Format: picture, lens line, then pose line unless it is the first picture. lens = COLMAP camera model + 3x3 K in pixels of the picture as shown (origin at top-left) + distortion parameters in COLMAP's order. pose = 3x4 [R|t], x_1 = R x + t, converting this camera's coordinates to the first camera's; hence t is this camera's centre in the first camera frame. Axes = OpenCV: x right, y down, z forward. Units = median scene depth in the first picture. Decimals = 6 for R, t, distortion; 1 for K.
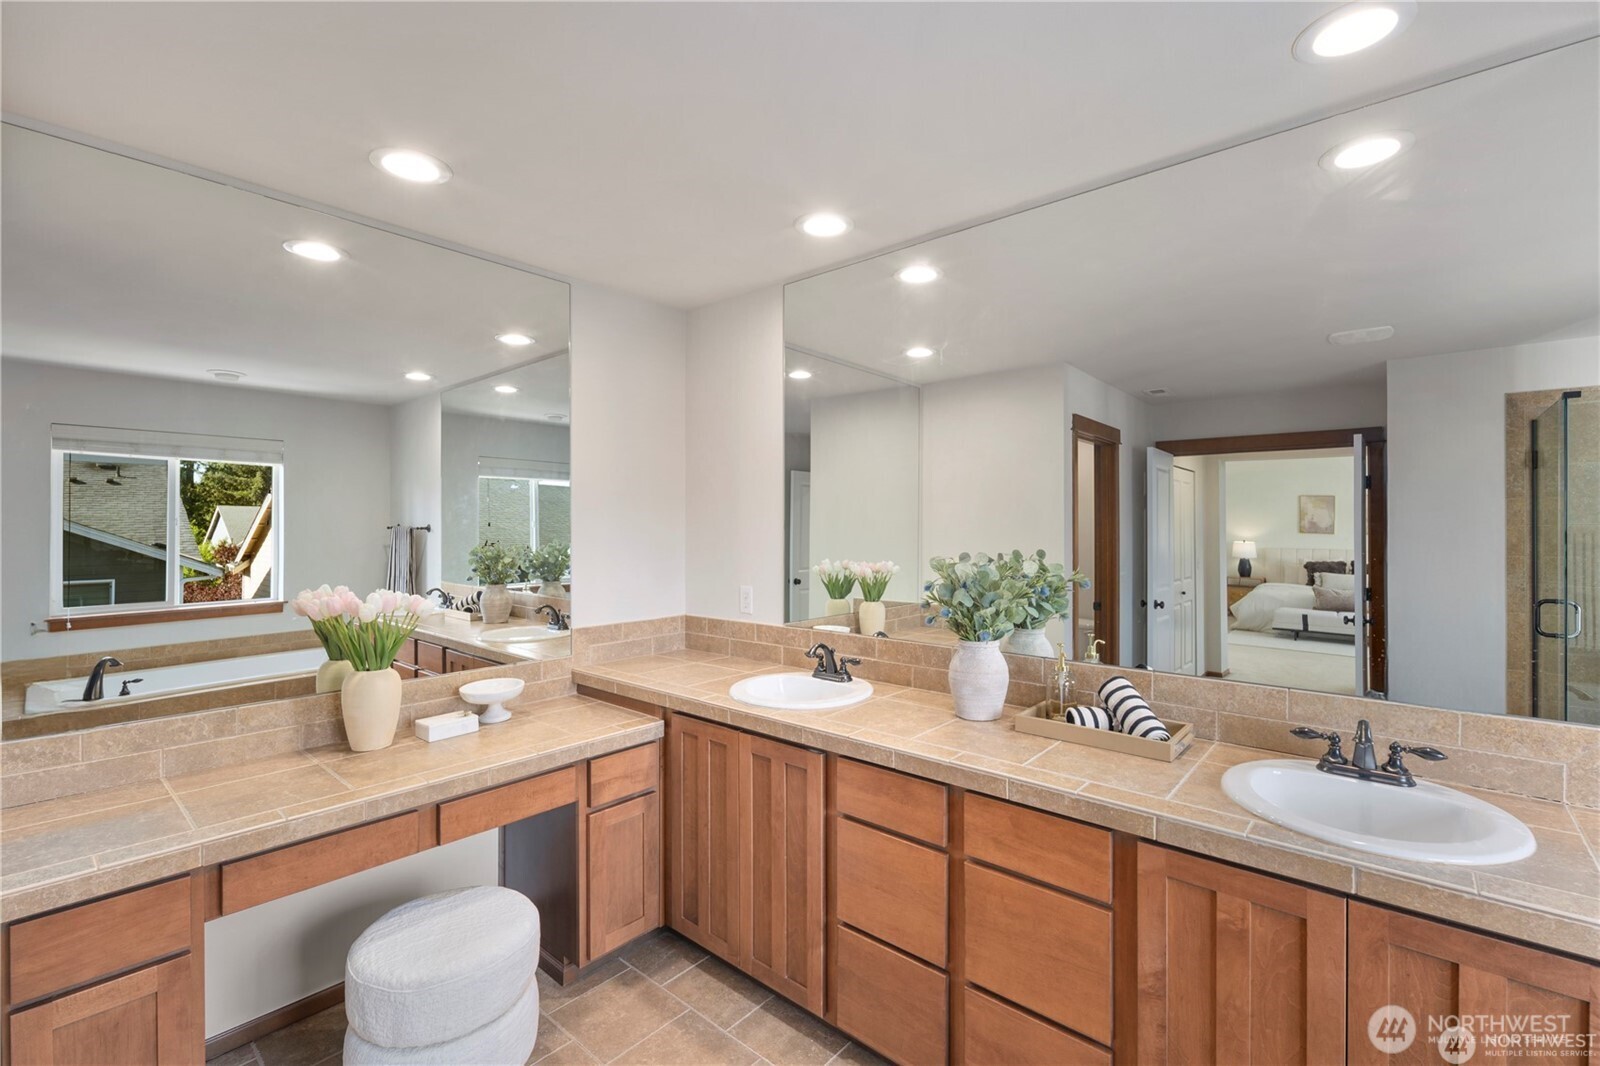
lens RADIAL K [[697.2, 0, 797.5], [0, 697.2, 527.9], [0, 0, 1]] dist [0.010265, -0.004320]
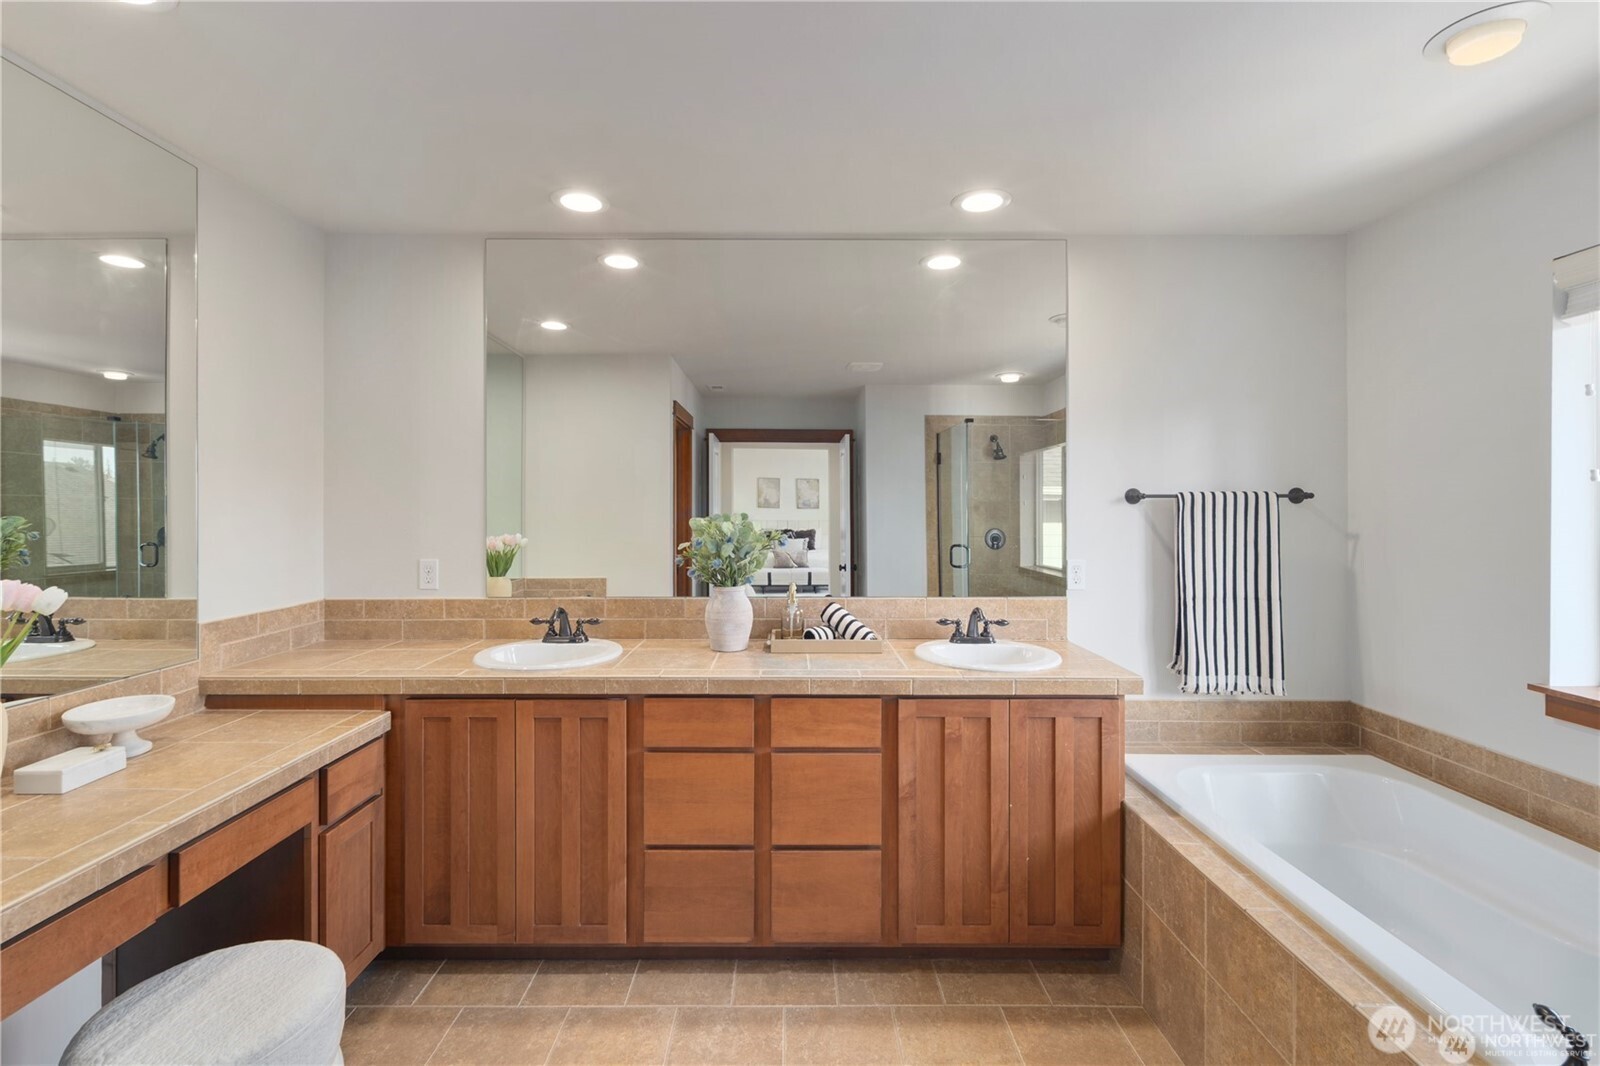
lens RADIAL K [[697.2, 0, 812.3], [0, 697.2, 498.8], [0, 0, 1]] dist [0.010265, -0.004320]
pose [[0.757901, 0.007071, 0.652331, -0.418695], [-0.000919, 0.999952, -0.009772, 0.020523], [-0.652369, 0.006806, 0.757871, -0.012716]]
